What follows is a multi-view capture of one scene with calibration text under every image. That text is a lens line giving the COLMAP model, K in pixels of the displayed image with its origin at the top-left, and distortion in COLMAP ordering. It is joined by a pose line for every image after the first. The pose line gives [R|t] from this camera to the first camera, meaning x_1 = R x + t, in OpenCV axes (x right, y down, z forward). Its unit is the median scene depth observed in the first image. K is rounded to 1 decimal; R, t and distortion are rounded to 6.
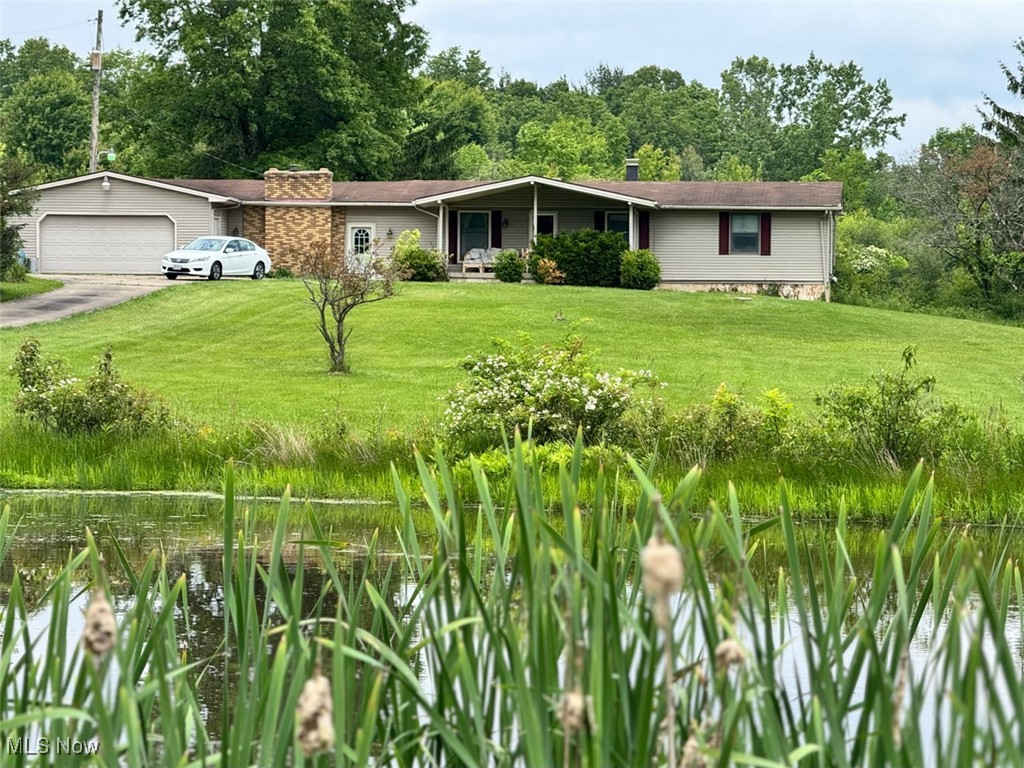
lens RADIAL K [[3578.8, 0, 512.0], [0, 3578.8, 384.0], [0, 0, 1]] dist [0.961537, 0.704984]
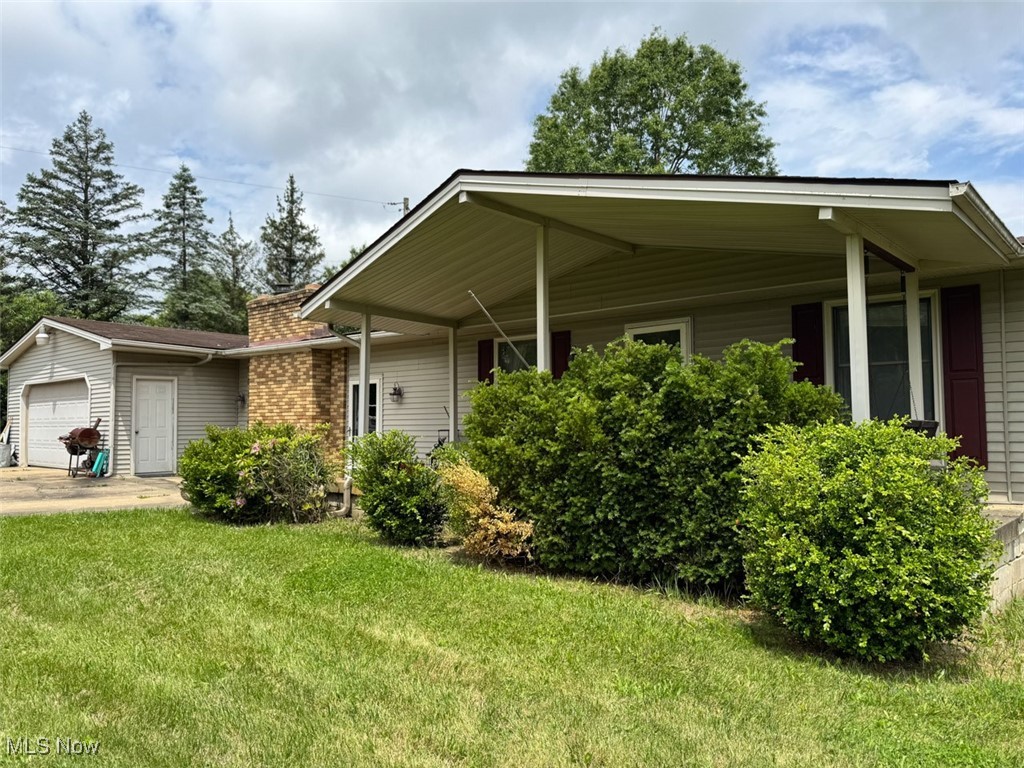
lens RADIAL K [[735.3, 0, 507.7], [0, 735.3, 380.2], [0, 0, 1]] dist [0.115713, -0.210404]
pose [[0.766555, -0.044523, -0.640633, 0.045516], [-0.013343, 0.996274, -0.085205, -0.035271], [0.642040, 0.073862, 0.763105, 0.932998]]
